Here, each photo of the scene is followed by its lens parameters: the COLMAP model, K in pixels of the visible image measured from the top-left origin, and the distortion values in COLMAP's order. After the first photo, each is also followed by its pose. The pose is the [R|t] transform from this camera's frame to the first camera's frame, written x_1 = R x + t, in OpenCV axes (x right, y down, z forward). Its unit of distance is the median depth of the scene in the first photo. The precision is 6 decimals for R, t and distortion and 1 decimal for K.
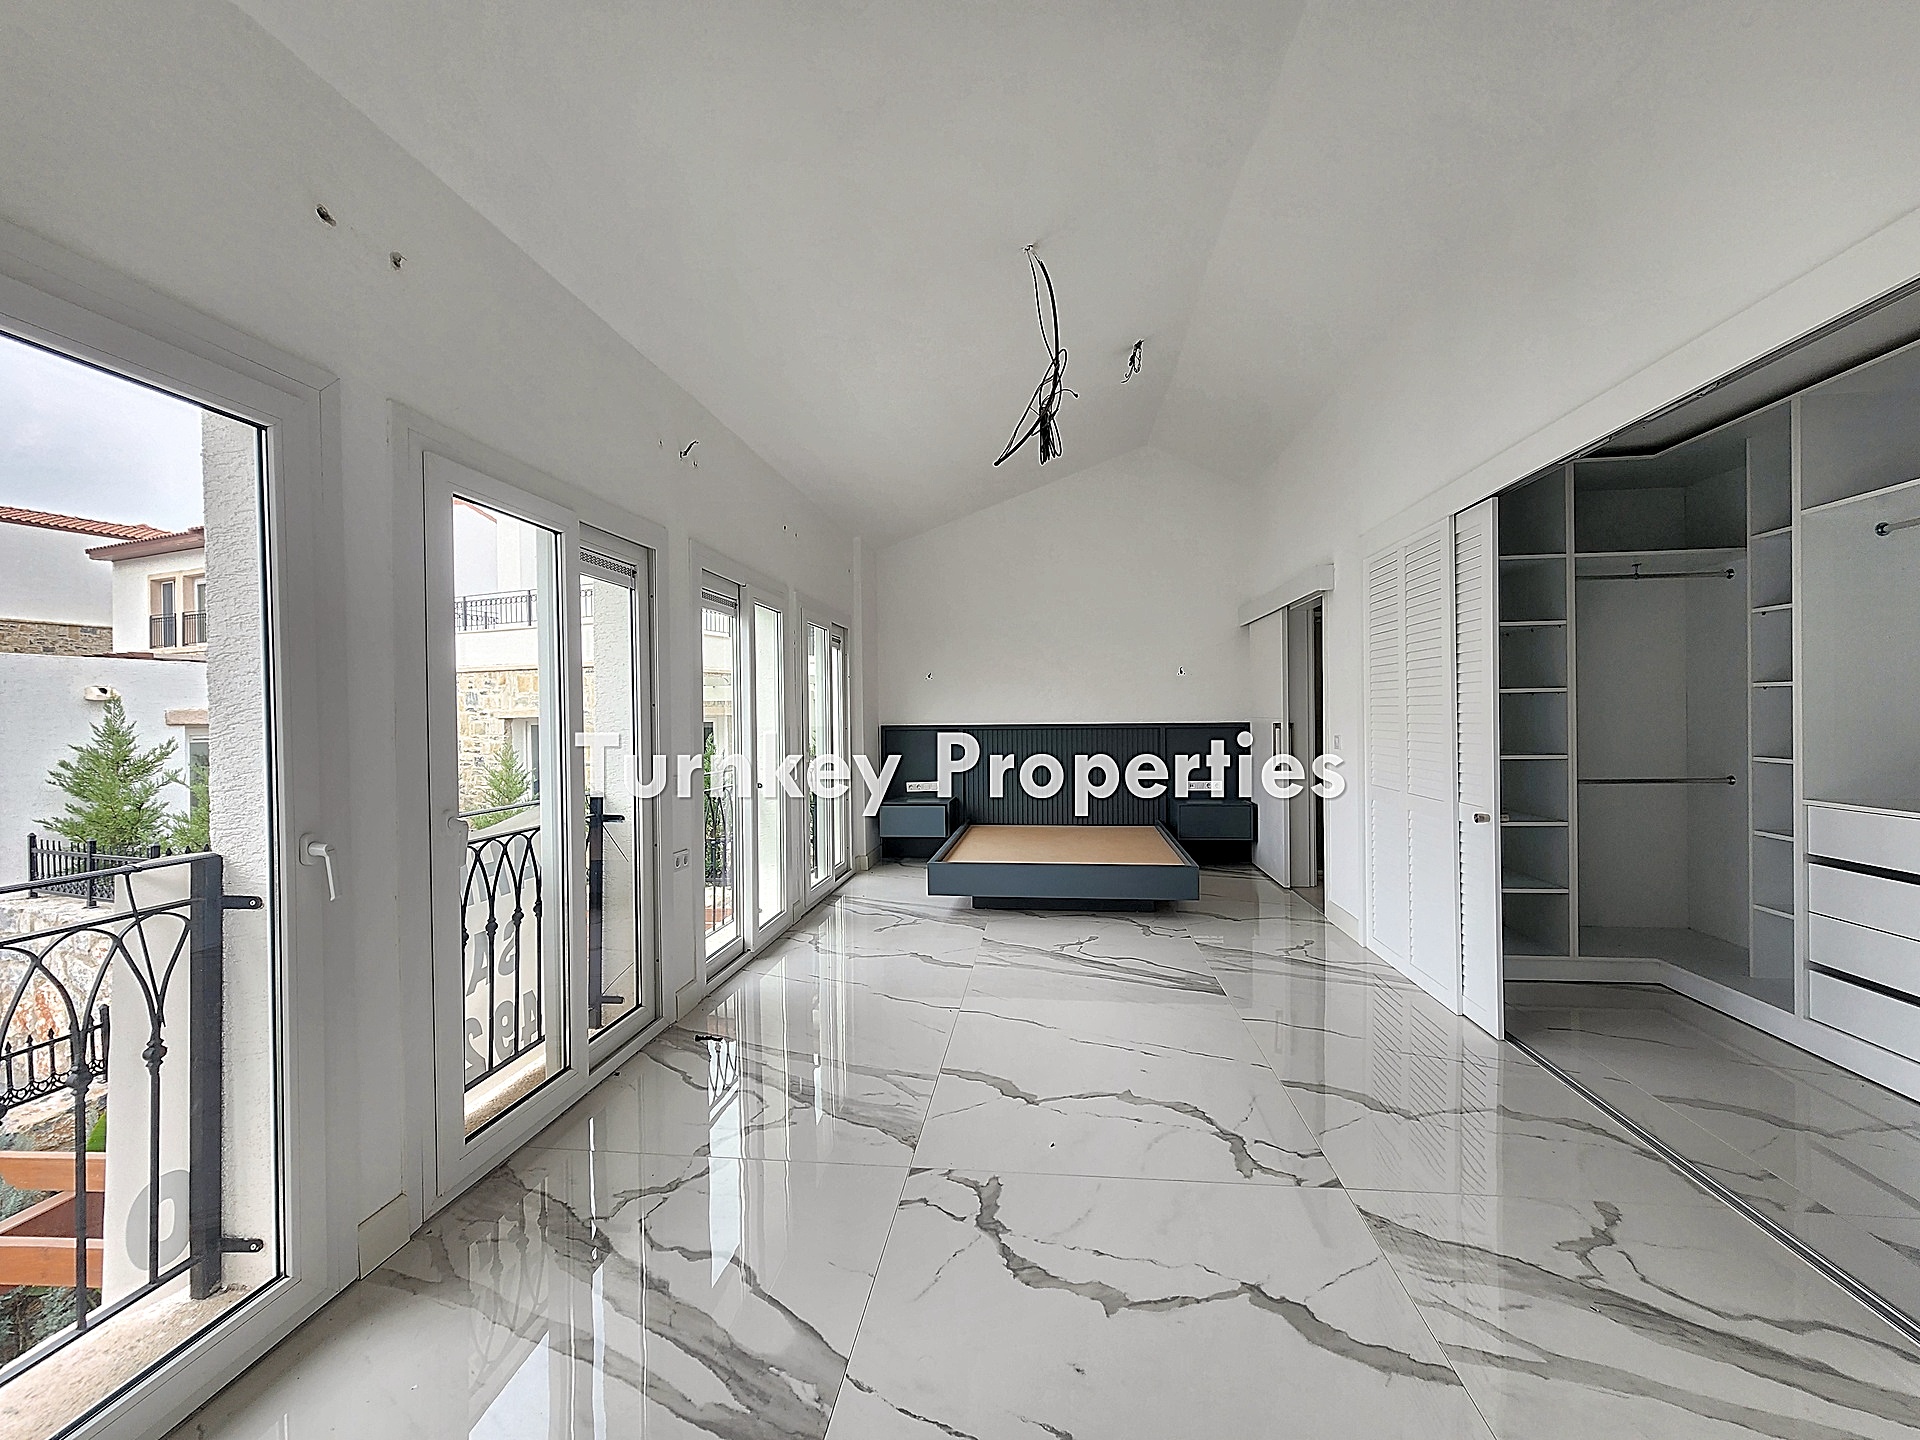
lens RADIAL K [[787.0, 0, 957.2], [0, 787.0, 730.0], [0, 0, 1]] dist [0.001016, -0.000204]
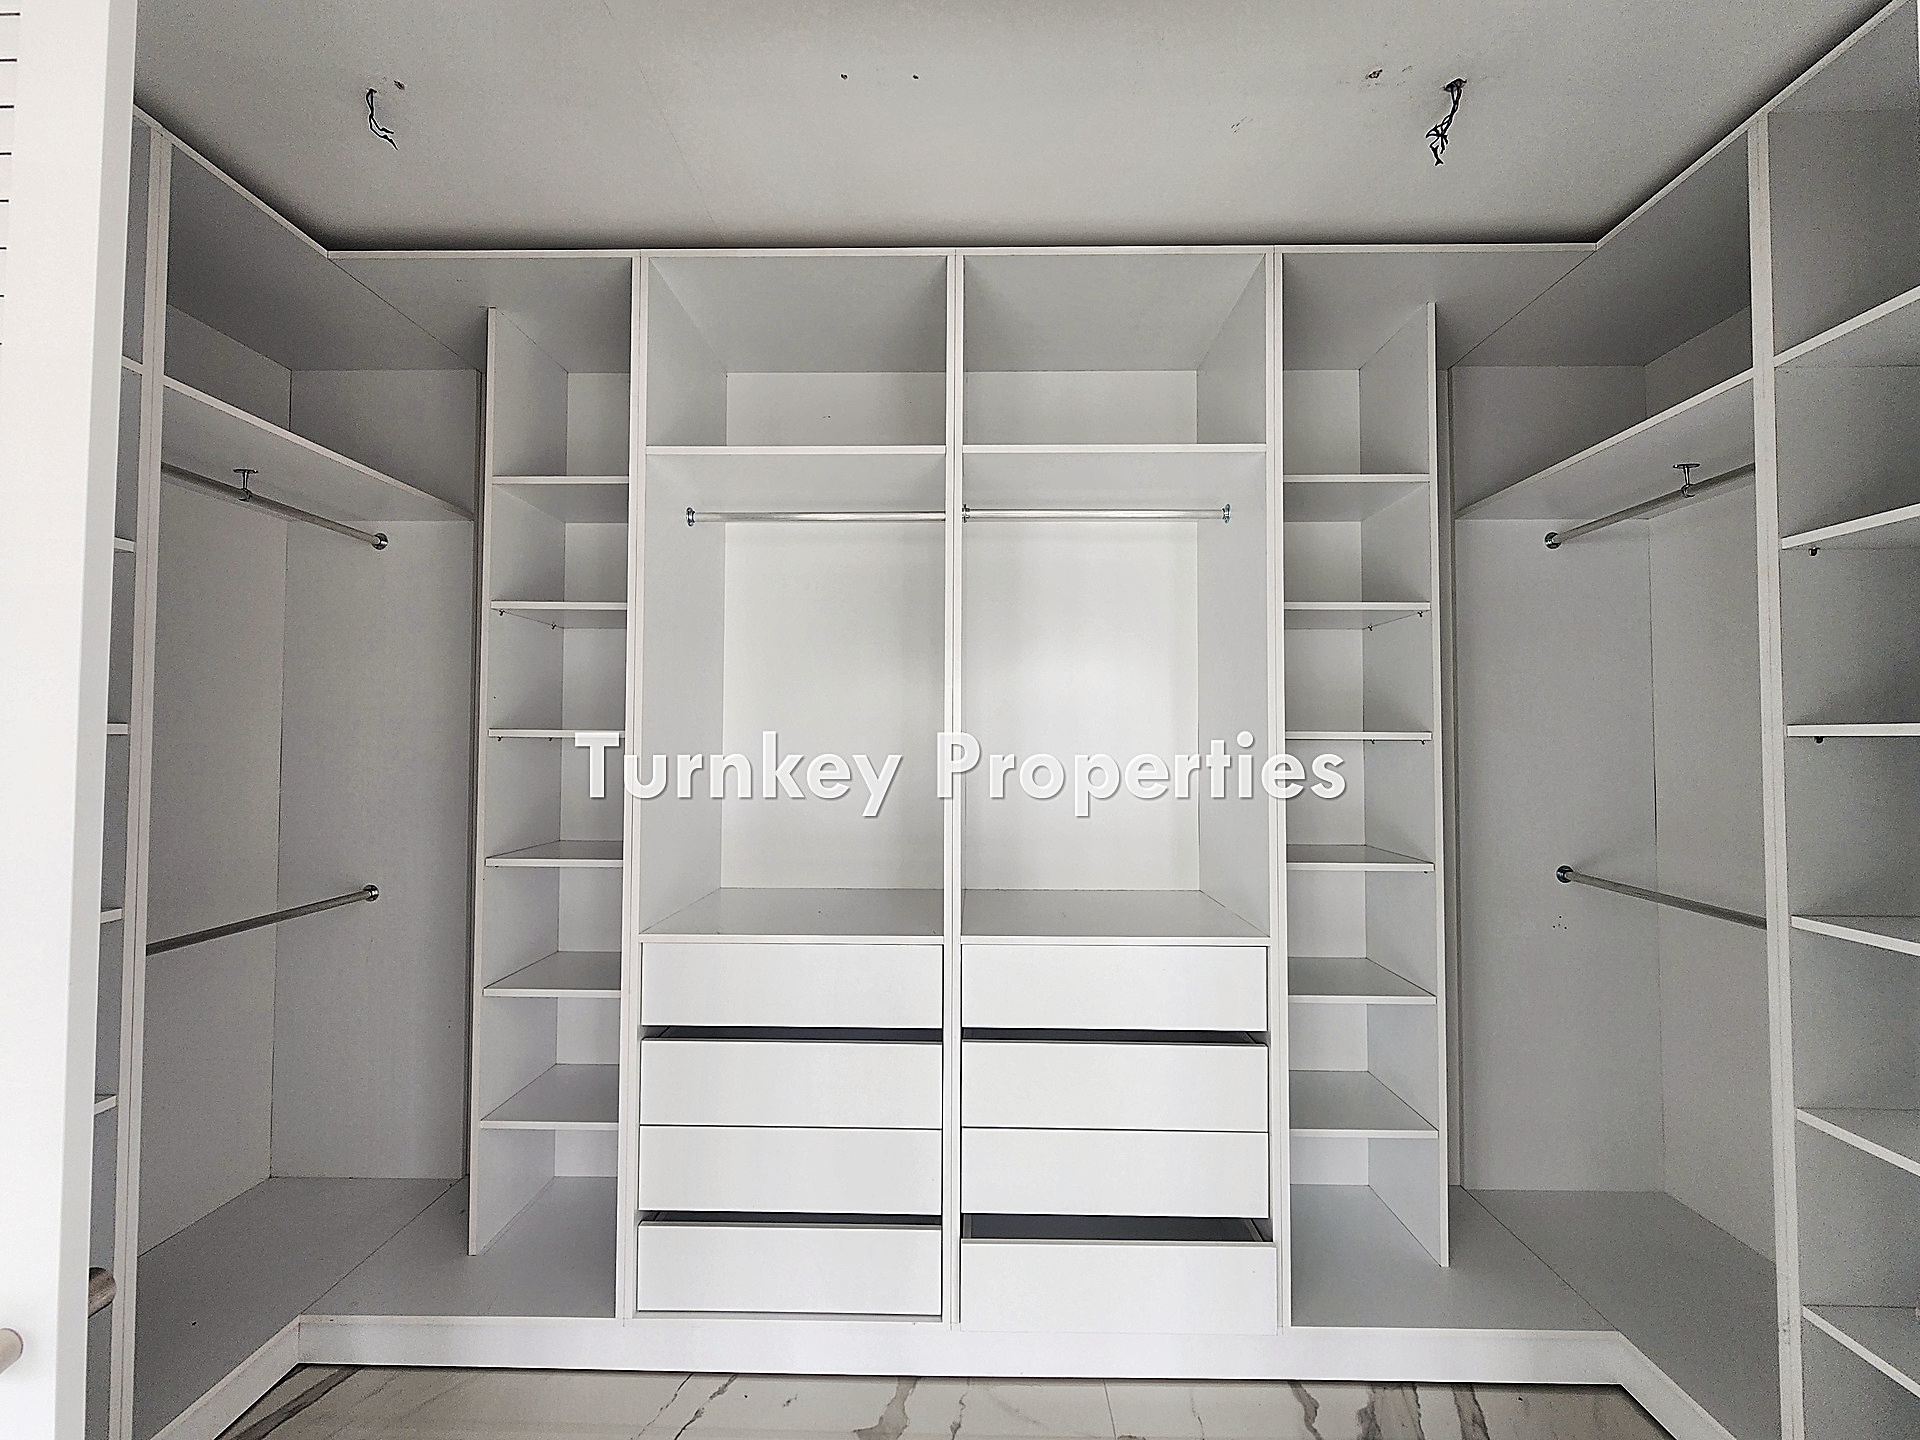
lens RADIAL K [[787.0, 0, 948.7], [0, 787.0, 730.8], [0, 0, 1]] dist [0.001016, -0.000204]
pose [[-0.112210, 0.046476, 0.992597, 0.290783], [0.016241, 0.998858, -0.044933, -0.020110], [-0.993552, 0.011079, -0.112837, 0.527501]]
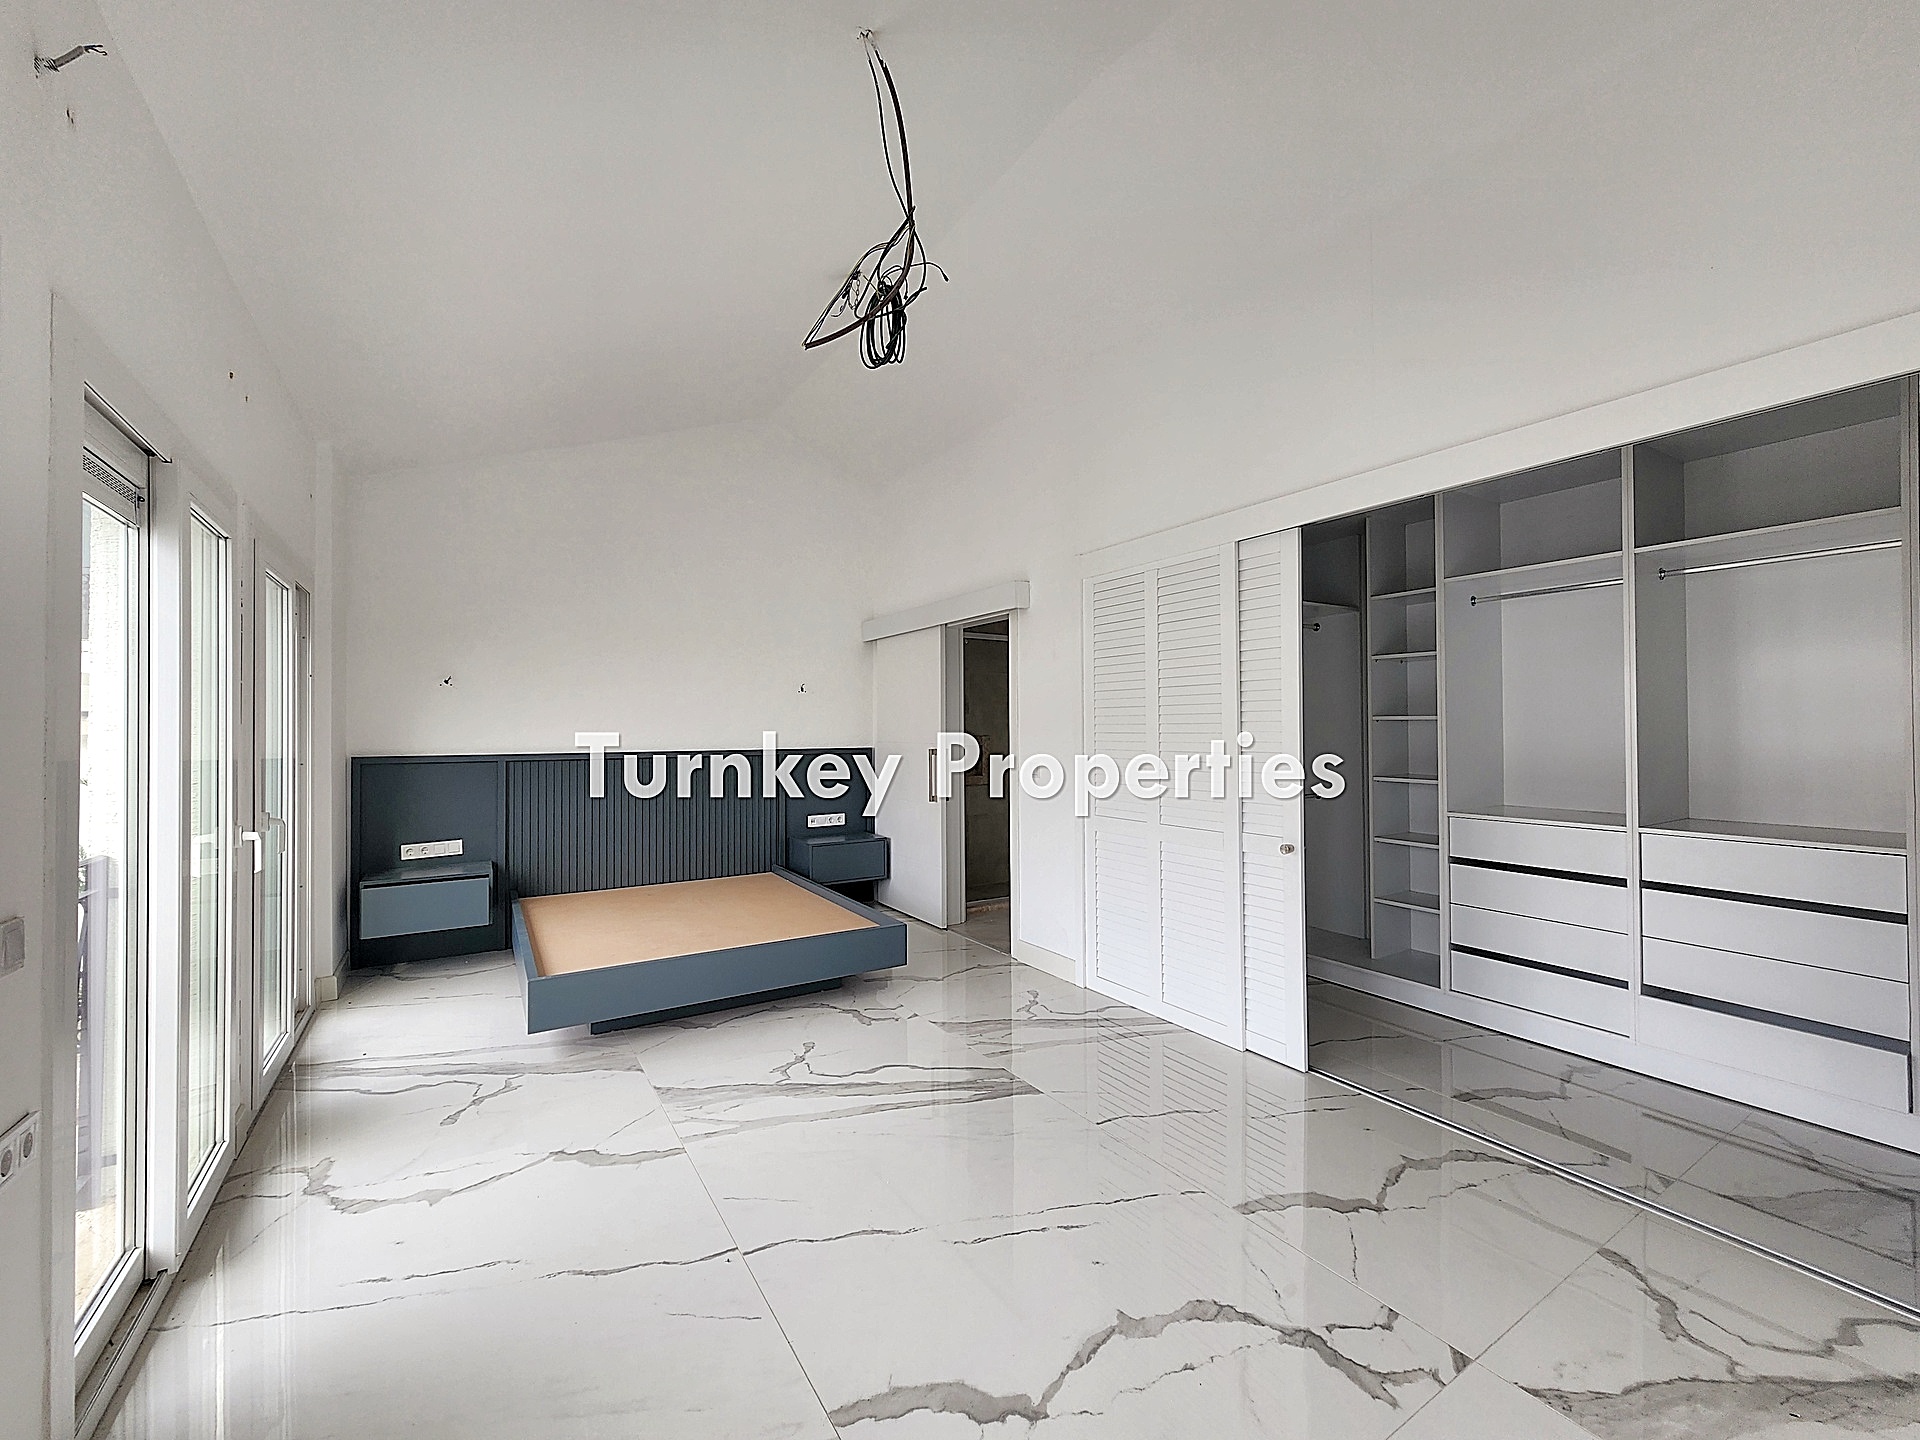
lens RADIAL K [[787.0, 0, 963.9], [0, 787.0, 723.1], [0, 0, 1]] dist [0.001016, -0.000204]
pose [[0.771613, 0.013407, 0.635951, -0.187728], [0.009188, 0.999439, -0.032217, -0.011993], [-0.636026, 0.030702, 0.771057, 0.330998]]
